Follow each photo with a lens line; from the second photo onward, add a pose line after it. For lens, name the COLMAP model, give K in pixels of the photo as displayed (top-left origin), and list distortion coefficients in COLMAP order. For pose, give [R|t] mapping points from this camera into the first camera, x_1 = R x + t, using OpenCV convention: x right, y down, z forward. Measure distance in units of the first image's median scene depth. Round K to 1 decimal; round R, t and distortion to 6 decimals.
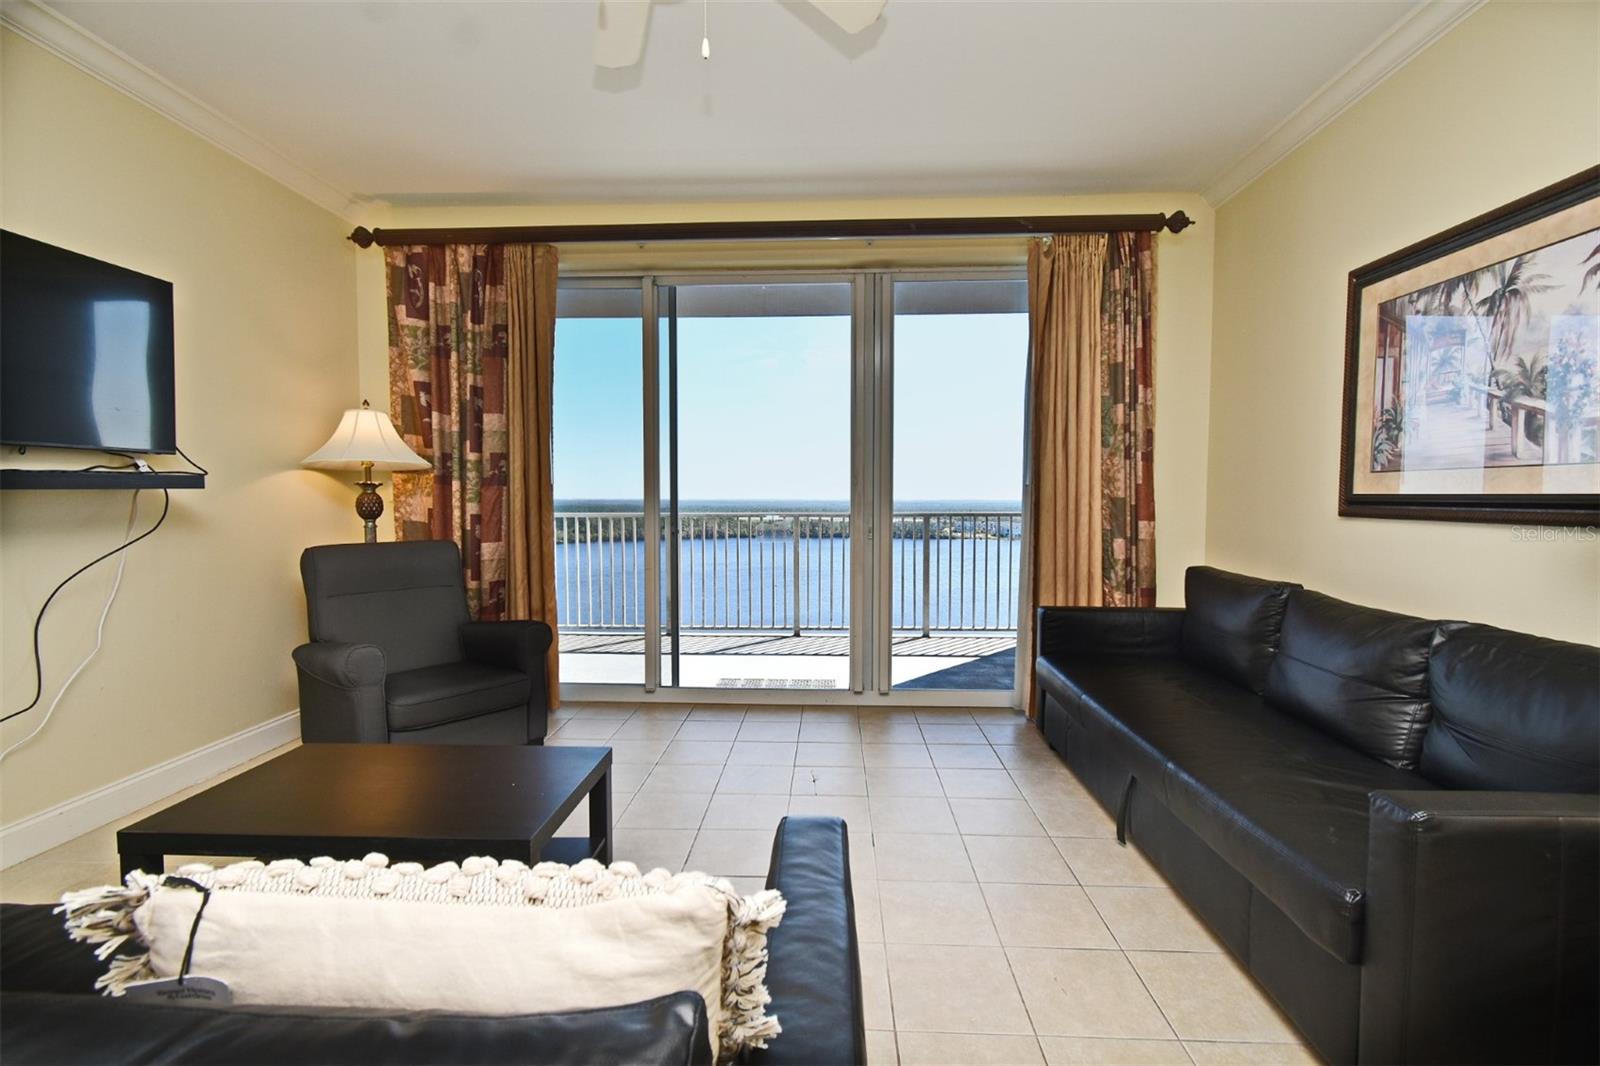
lens RADIAL K [[701.8, 0, 780.4], [0, 701.8, 520.9], [0, 0, 1]] dist [0.003769, -0.001324]
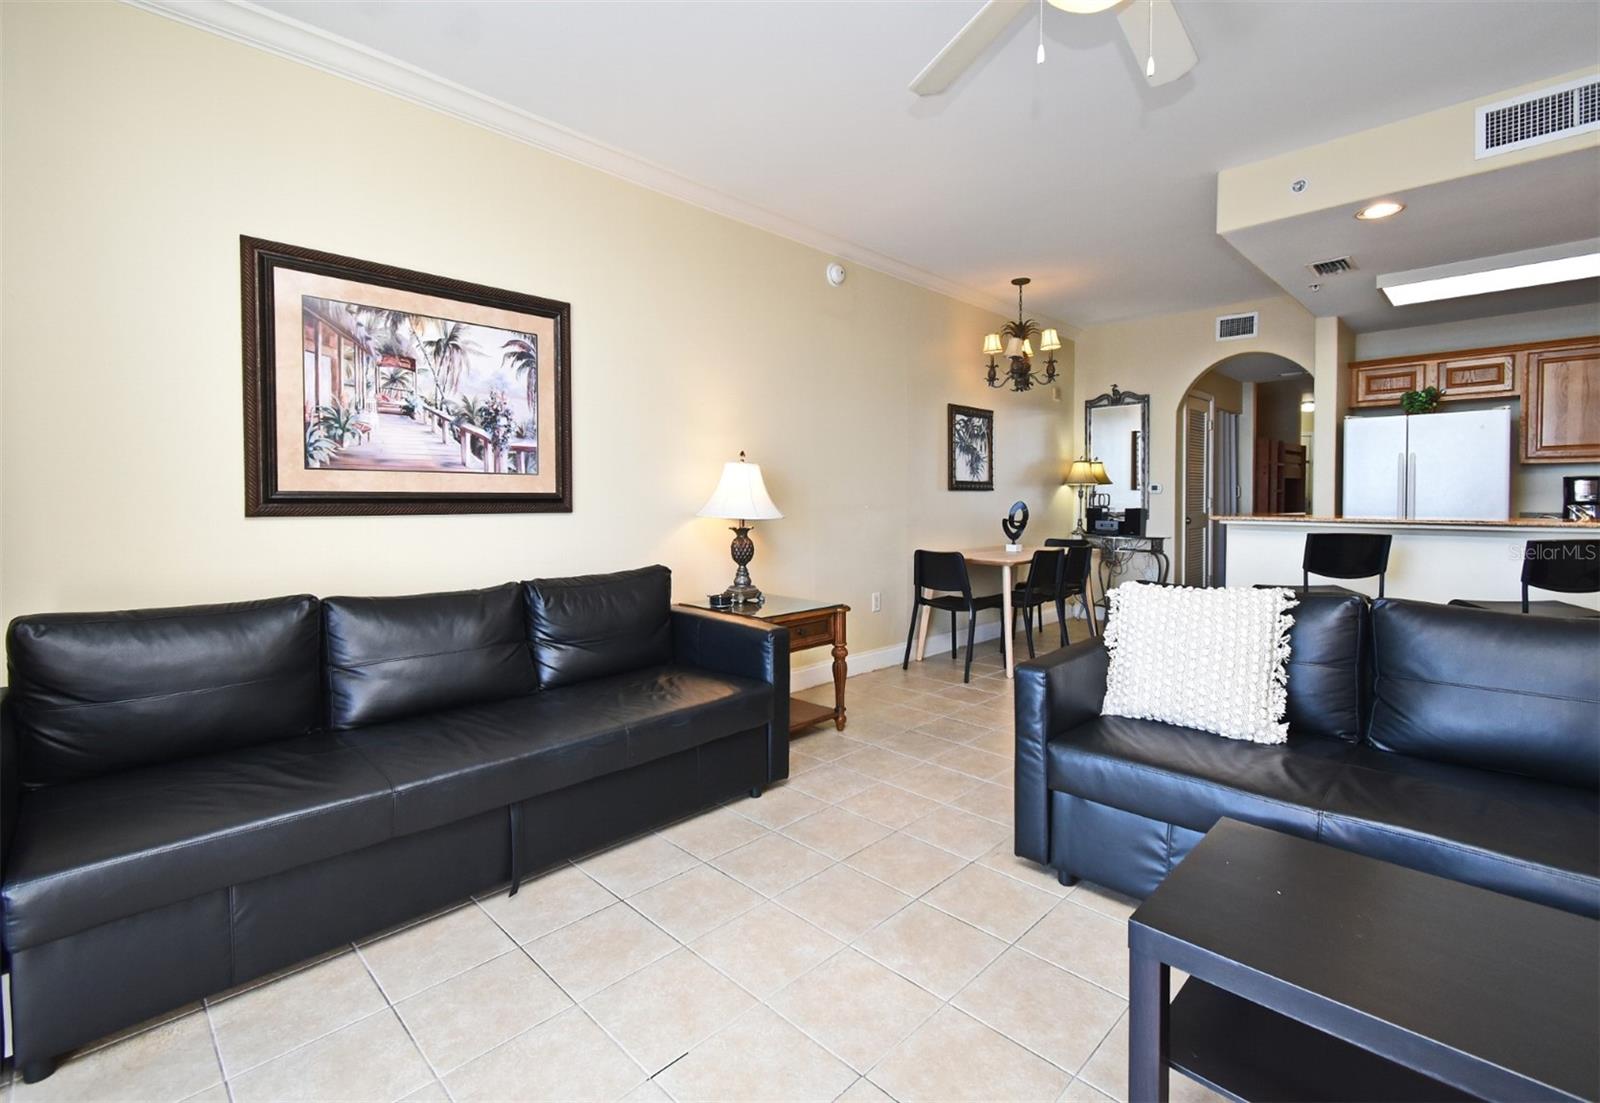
lens RADIAL K [[748.8, 0, 824.3], [0, 748.8, 515.3], [0, 0, 1]] dist [0.000137, -0.001973]
pose [[-0.773846, -0.012306, 0.633254, -0.298518], [0.022969, 0.998608, 0.047474, -0.030969], [-0.632957, 0.051283, -0.772487, 1.116877]]
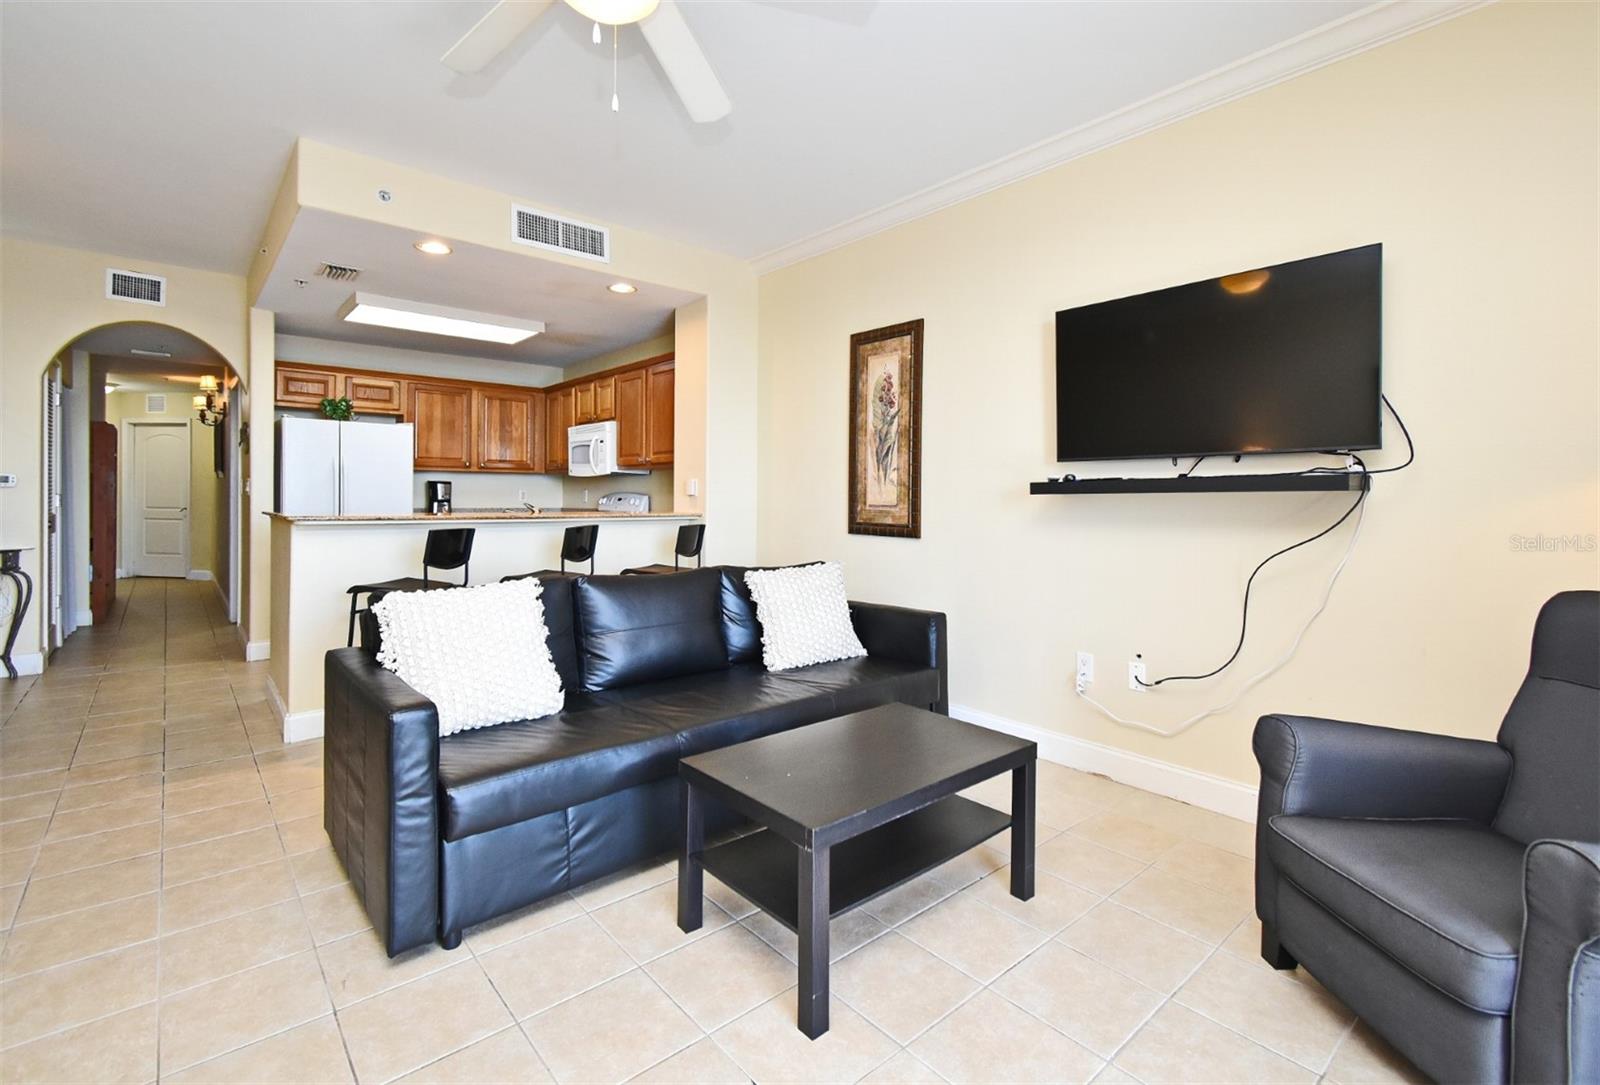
lens RADIAL K [[720.1, 0, 802.0], [0, 720.1, 498.7], [0, 0, 1]] dist [-0.004955, 0.001009]
pose [[-0.700885, -0.003965, -0.713263, 0.219352], [-0.030197, 0.999253, 0.024118, -0.030811], [0.712635, 0.038443, -0.700481, 1.037556]]
